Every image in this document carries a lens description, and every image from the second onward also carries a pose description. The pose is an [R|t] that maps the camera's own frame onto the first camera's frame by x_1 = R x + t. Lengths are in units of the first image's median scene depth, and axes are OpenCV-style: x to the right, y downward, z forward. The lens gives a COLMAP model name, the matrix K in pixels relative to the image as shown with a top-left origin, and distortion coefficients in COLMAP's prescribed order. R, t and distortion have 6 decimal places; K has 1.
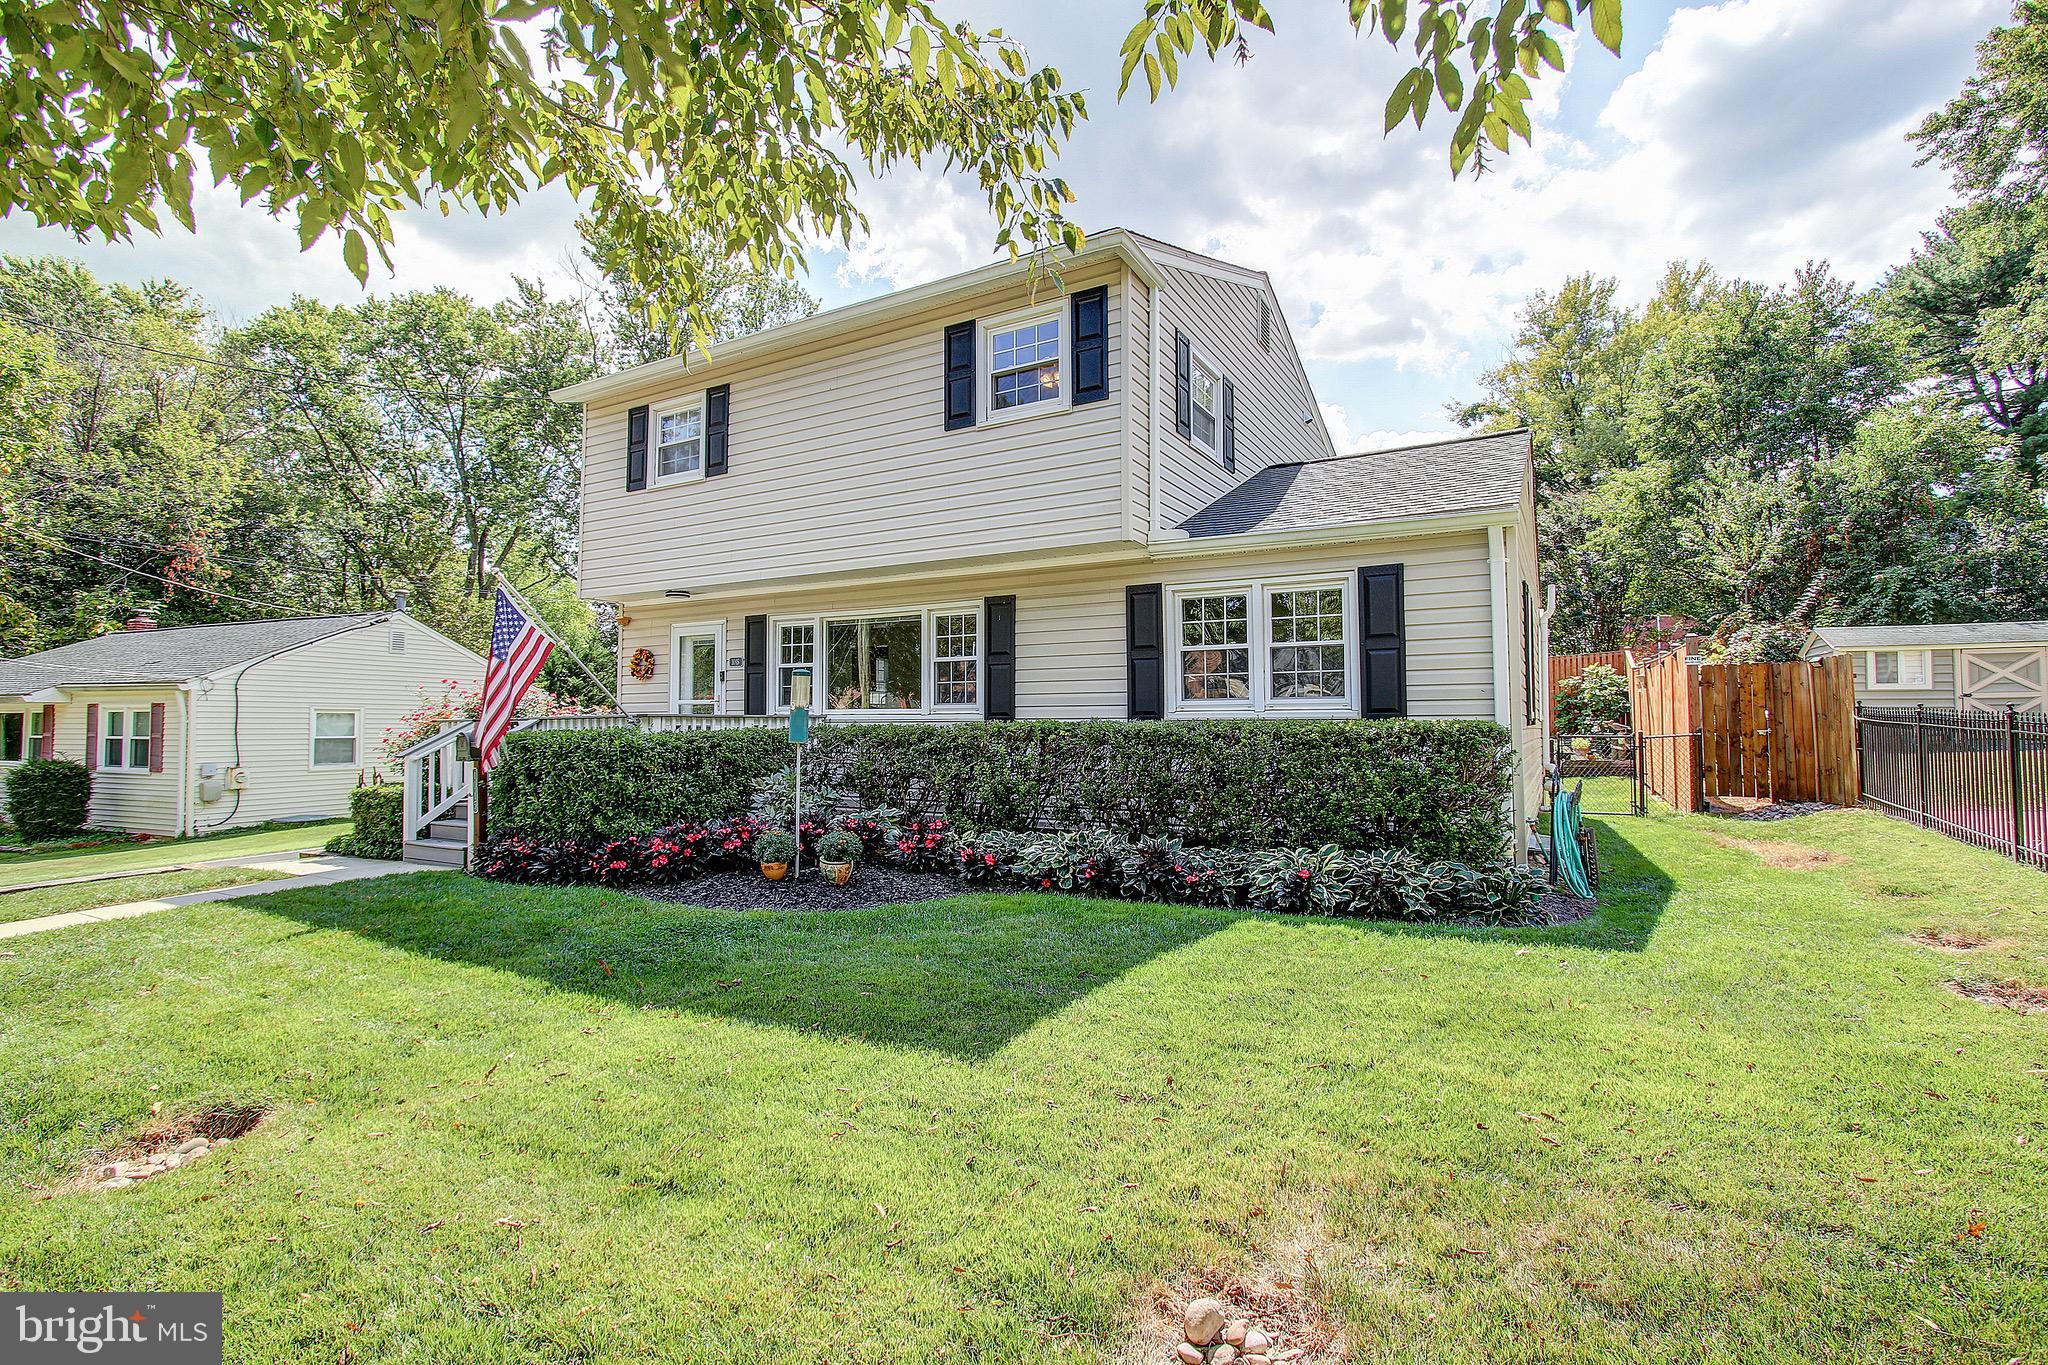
lens RADIAL K [[945.7, 0, 1029.6], [0, 945.7, 690.9], [0, 0, 1]] dist [-0.004390, -0.000680]
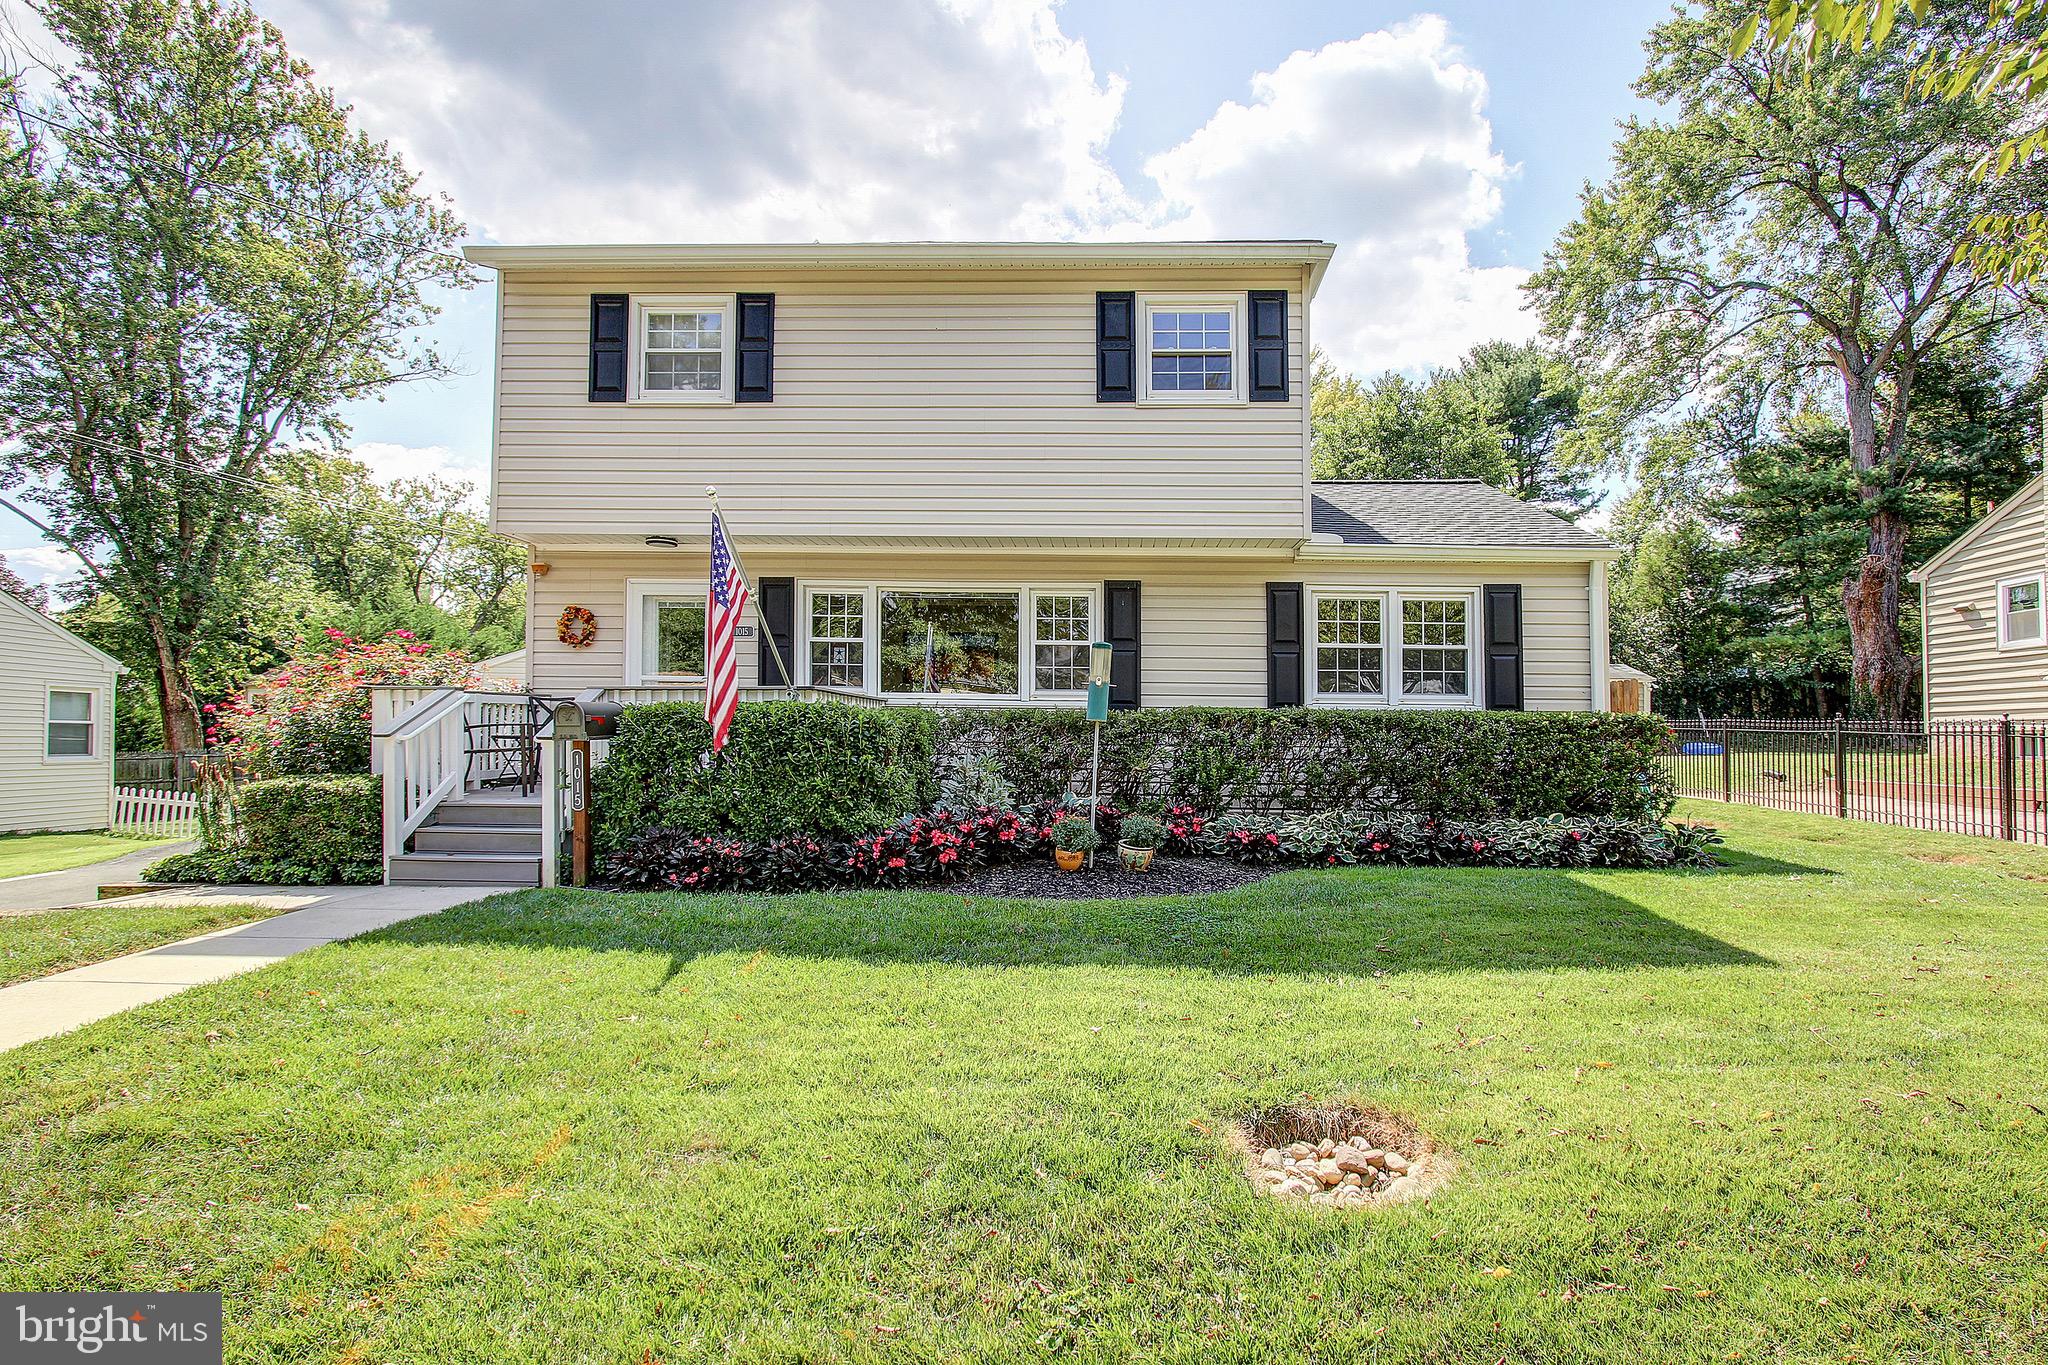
lens RADIAL K [[912.4, 0, 1027.1], [0, 912.4, 721.8], [0, 0, 1]] dist [-0.002887, -0.000151]
pose [[0.883174, 0.028894, 0.468155, -0.585977], [-0.032944, 0.999457, 0.000464, 0.050670], [-0.467887, -0.015832, 0.883646, 0.222315]]
